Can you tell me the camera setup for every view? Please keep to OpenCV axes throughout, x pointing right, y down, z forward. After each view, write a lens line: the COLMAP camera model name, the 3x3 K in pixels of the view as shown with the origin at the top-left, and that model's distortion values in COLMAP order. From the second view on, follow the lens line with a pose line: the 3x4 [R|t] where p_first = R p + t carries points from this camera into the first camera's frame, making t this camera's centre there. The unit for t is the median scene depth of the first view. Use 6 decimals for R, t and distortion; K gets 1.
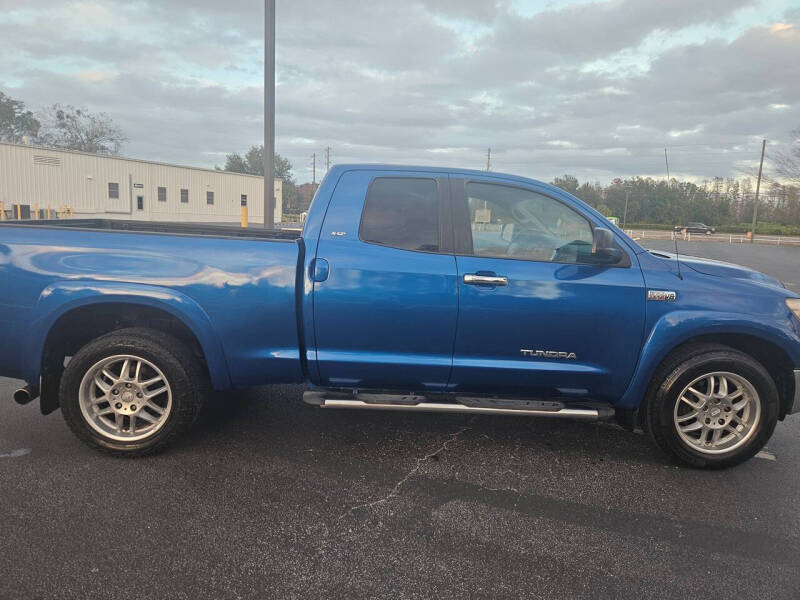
lens RADIAL K [[536.5, 0, 391.4], [0, 536.5, 294.1], [0, 0, 1]] dist [0.079242, -0.065715]
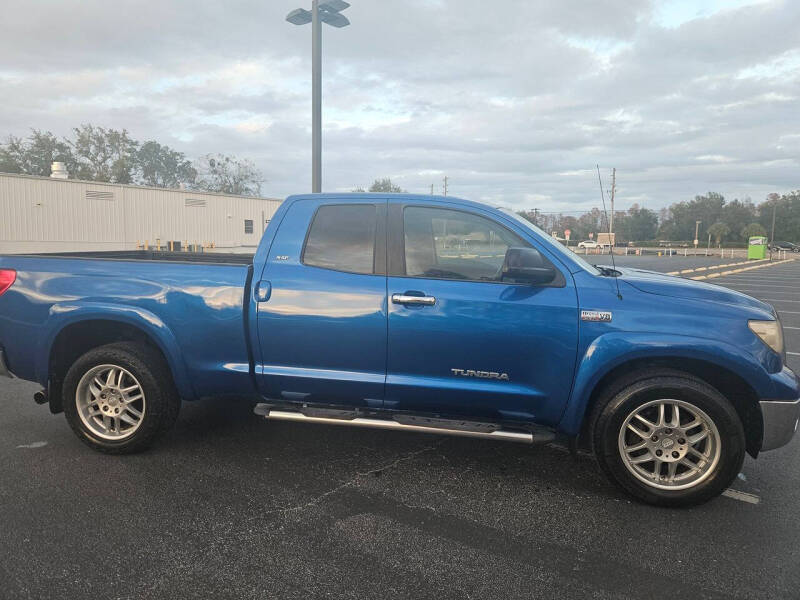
lens RADIAL K [[532.6, 0, 395.1], [0, 532.6, 297.2], [0, 0, 1]] dist [0.083110, -0.063860]
pose [[0.974679, -0.002736, -0.223593, 0.344013], [-0.007211, 0.999021, -0.043656, 0.012614], [0.223494, 0.044163, 0.973704, -0.002050]]
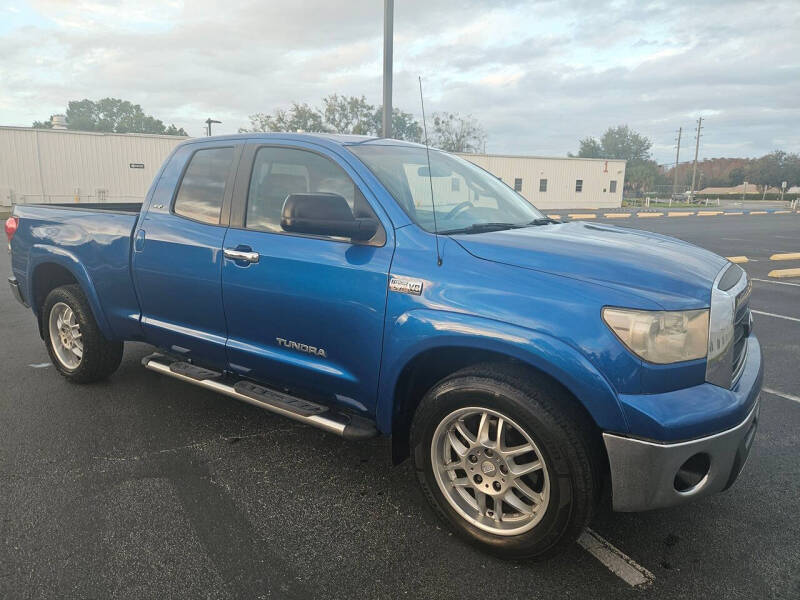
lens RADIAL K [[532.6, 0, 395.1], [0, 532.6, 297.2], [0, 0, 1]] dist [0.083110, -0.063860]
pose [[0.795888, 0.080832, -0.600024, 0.862726], [-0.063893, 0.996727, 0.049523, -0.016335], [0.602064, -0.001077, 0.798447, 0.406389]]
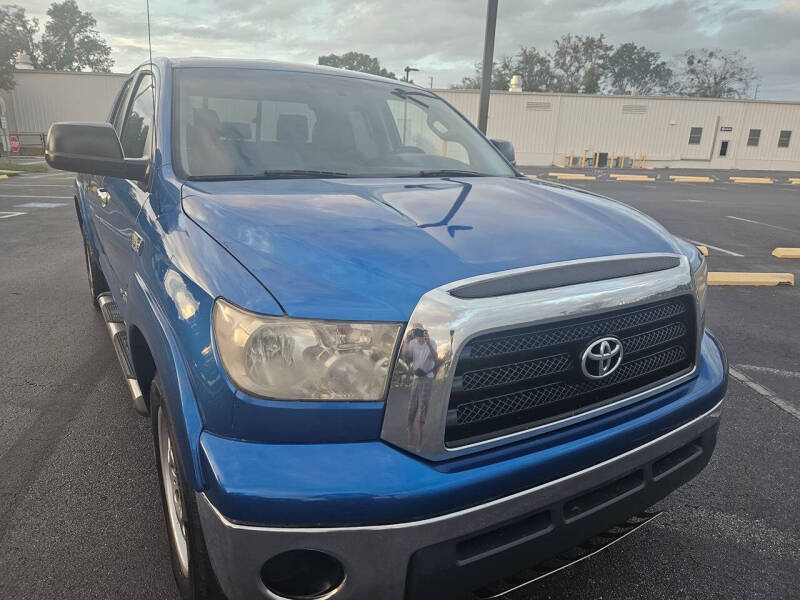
lens RADIAL K [[532.6, 0, 395.1], [0, 532.6, 297.2], [0, 0, 1]] dist [0.083110, -0.063860]
pose [[0.492084, 0.219675, -0.842375, 1.064682], [-0.140271, 0.975002, 0.172321, -0.070546], [0.859172, 0.033364, 0.510598, 0.877119]]
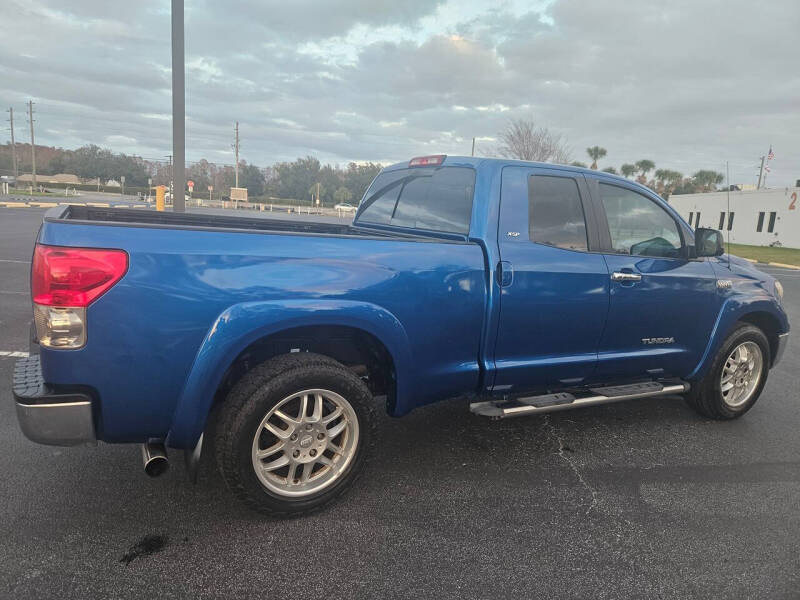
lens RADIAL K [[539.3, 0, 382.5], [0, 539.3, 303.0], [0, 0, 1]] dist [0.076929, -0.063867]
pose [[0.893759, -0.060005, 0.444515, -0.688996], [0.035682, 0.997382, 0.062893, -0.056182], [-0.447125, -0.040350, 0.893561, 0.234687]]
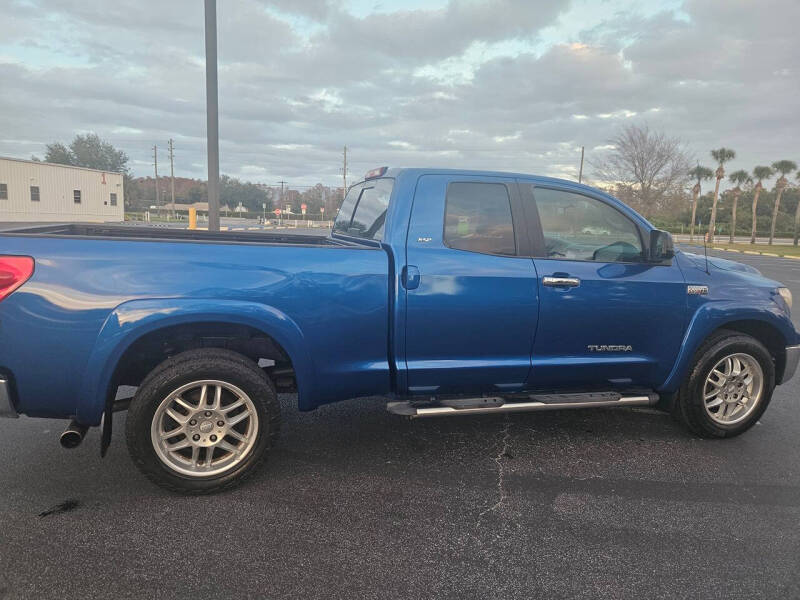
lens RADIAL K [[539.3, 0, 382.5], [0, 539.3, 303.0], [0, 0, 1]] dist [0.076929, -0.063867]
pose [[0.966112, -0.045138, 0.254146, -0.401598], [0.040360, 0.998897, 0.023988, -0.022082], [-0.254948, -0.012918, 0.966868, 0.064012]]
